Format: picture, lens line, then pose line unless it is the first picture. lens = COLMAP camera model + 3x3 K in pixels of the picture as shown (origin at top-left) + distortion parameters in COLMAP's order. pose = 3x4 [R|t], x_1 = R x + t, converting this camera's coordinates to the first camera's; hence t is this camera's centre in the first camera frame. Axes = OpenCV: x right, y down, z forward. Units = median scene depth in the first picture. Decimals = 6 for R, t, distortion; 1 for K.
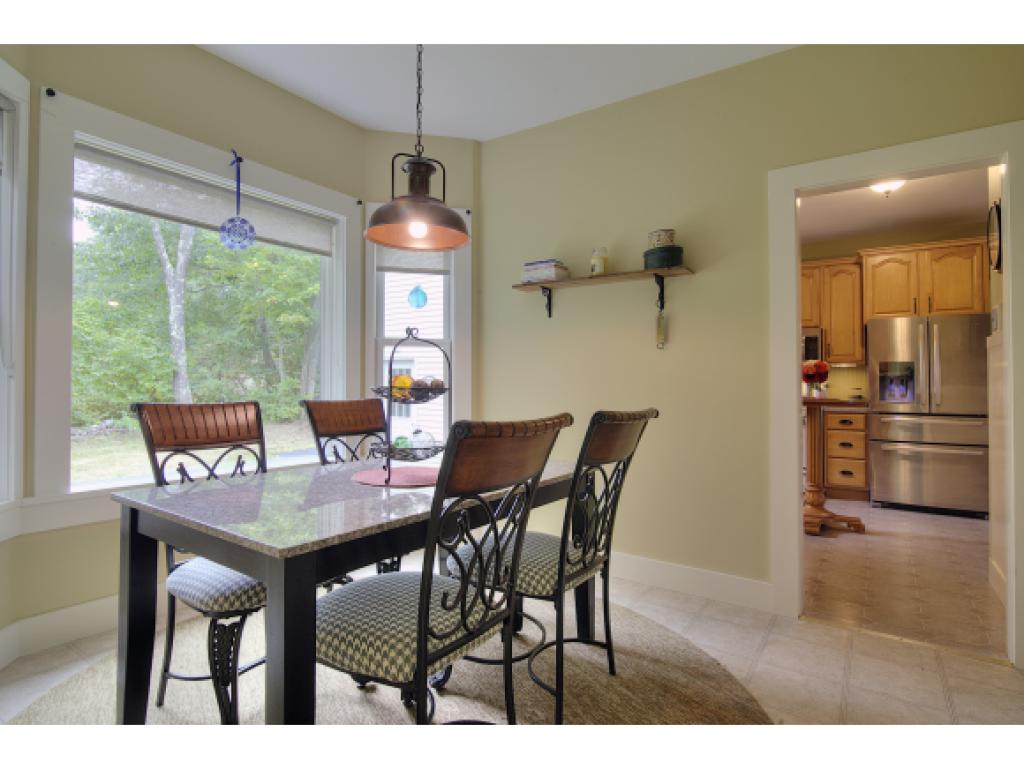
lens RADIAL K [[525.4, 0, 511.9], [0, 525.4, 382.8], [0, 0, 1]] dist [-0.031075, -0.001195]
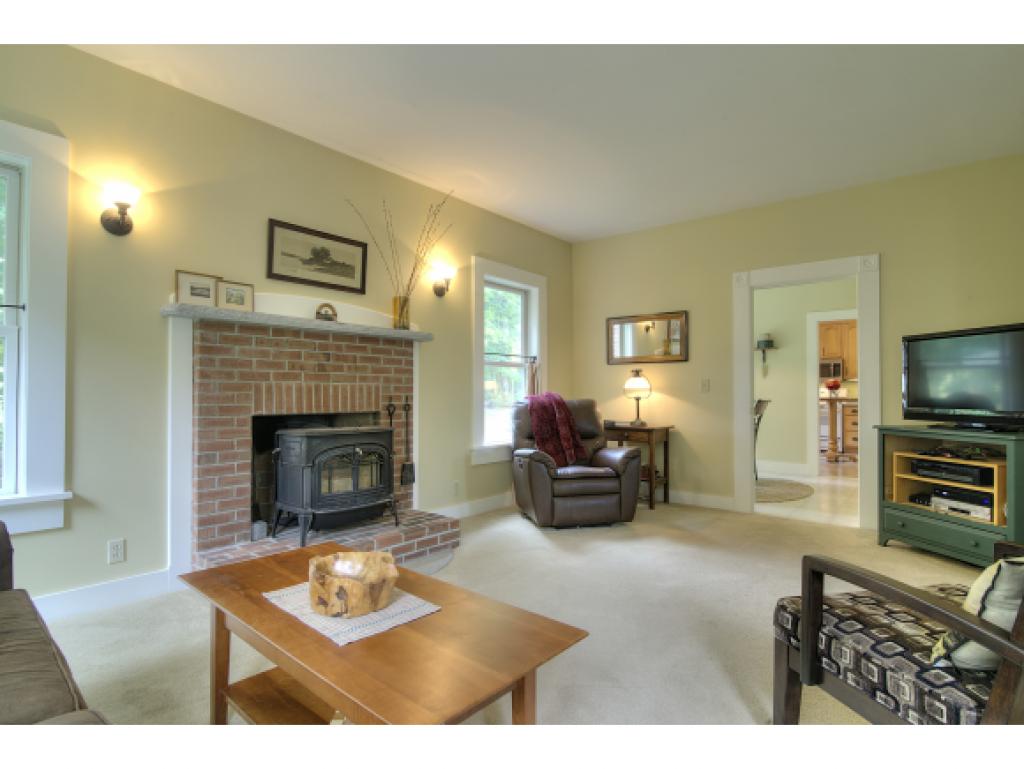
lens RADIAL K [[525.4, 0, 514.9], [0, 525.4, 385.6], [0, 0, 1]] dist [-0.031075, -0.001195]
pose [[0.997151, 0.000731, -0.075424, -0.756009], [-0.000978, 0.999994, -0.003239, -0.016328], [0.075421, 0.003303, 0.997146, -1.680807]]
